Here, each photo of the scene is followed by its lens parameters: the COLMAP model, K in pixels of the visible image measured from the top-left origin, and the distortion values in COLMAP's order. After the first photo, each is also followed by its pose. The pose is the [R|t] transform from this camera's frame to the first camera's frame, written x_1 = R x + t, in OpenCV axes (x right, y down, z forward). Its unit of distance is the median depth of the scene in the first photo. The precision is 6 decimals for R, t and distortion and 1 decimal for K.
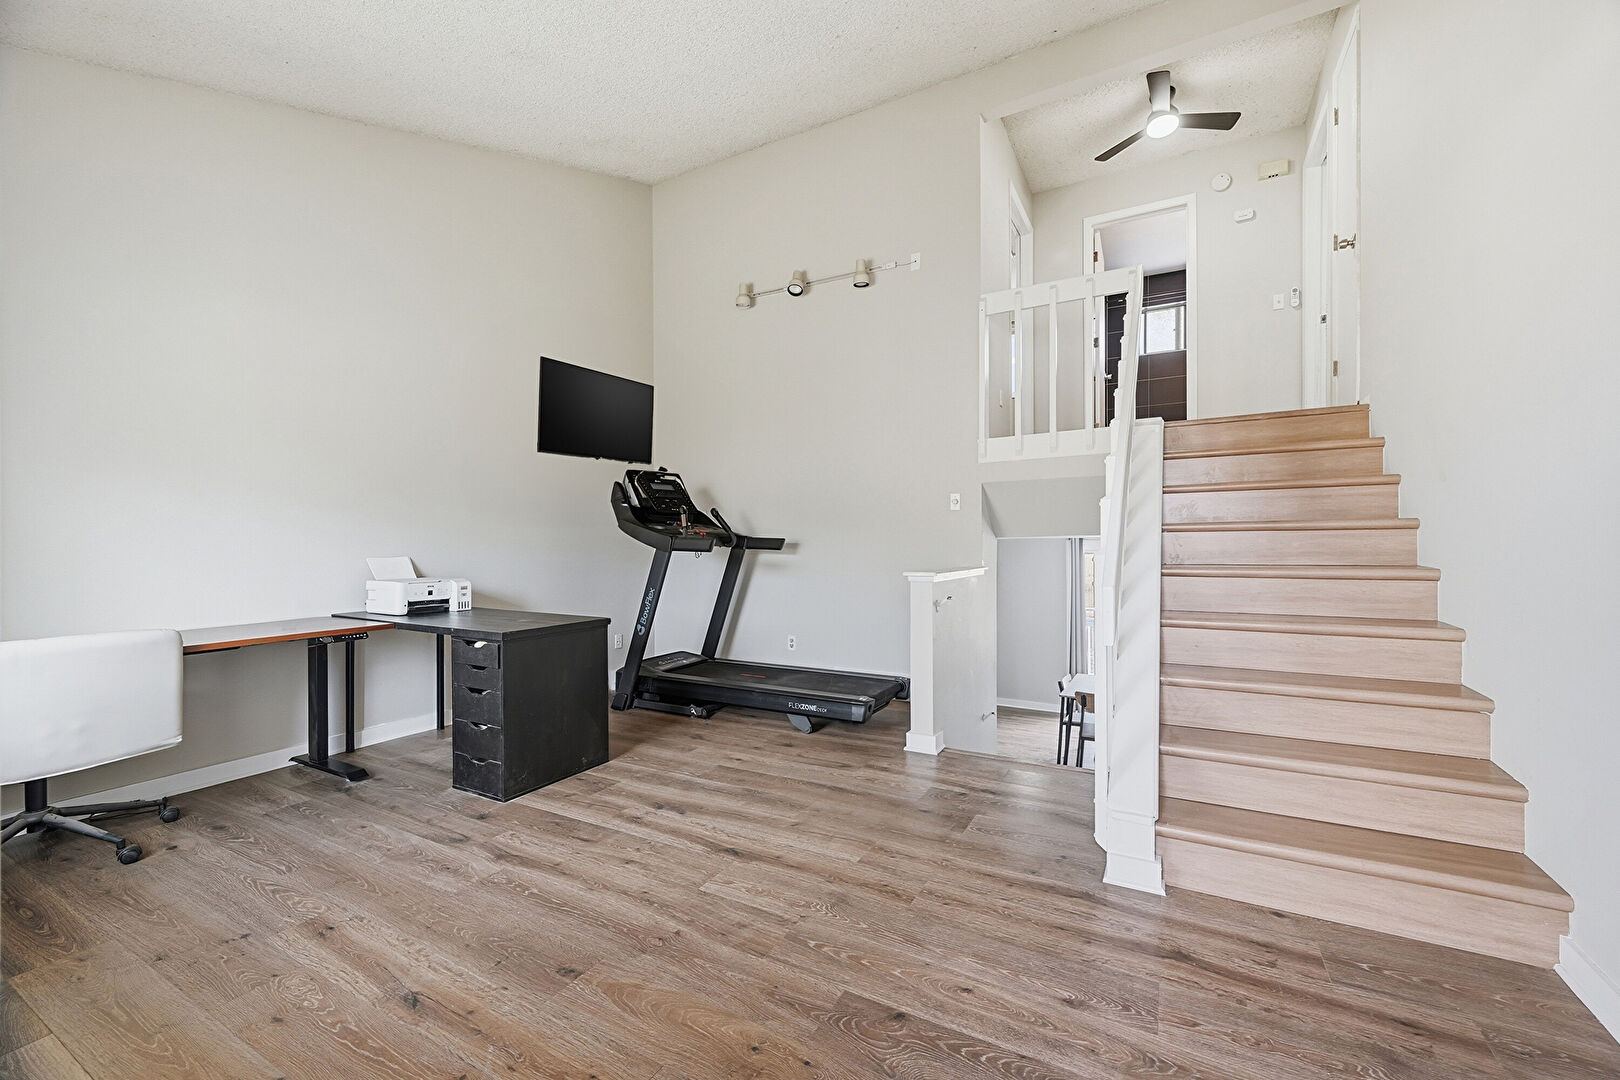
lens RADIAL K [[664.5, 0, 815.6], [0, 664.5, 541.6], [0, 0, 1]] dist [0.000460, 0.000191]
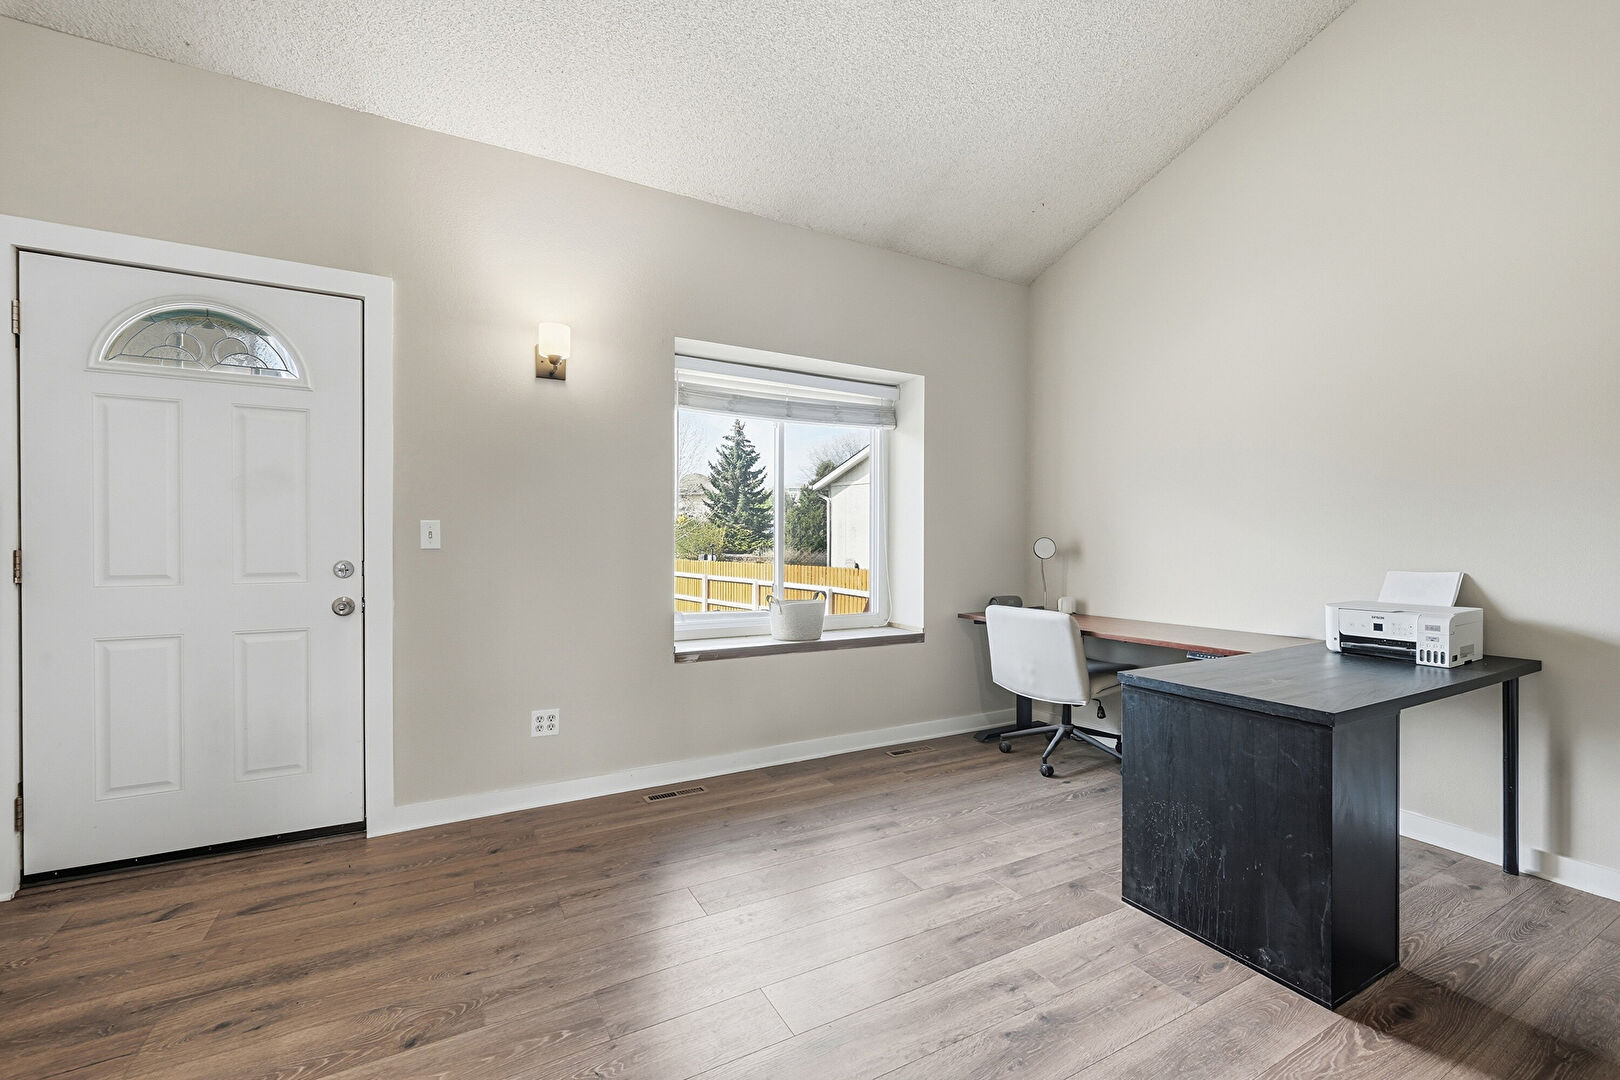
lens RADIAL K [[664.5, 0, 815.8], [0, 664.5, 541.2], [0, 0, 1]] dist [0.000460, 0.000191]
pose [[-0.526683, 0.005834, -0.850041, 0.406467], [0.005348, 0.999979, 0.003550, -0.019915], [0.850045, -0.002676, -0.526704, 1.282916]]
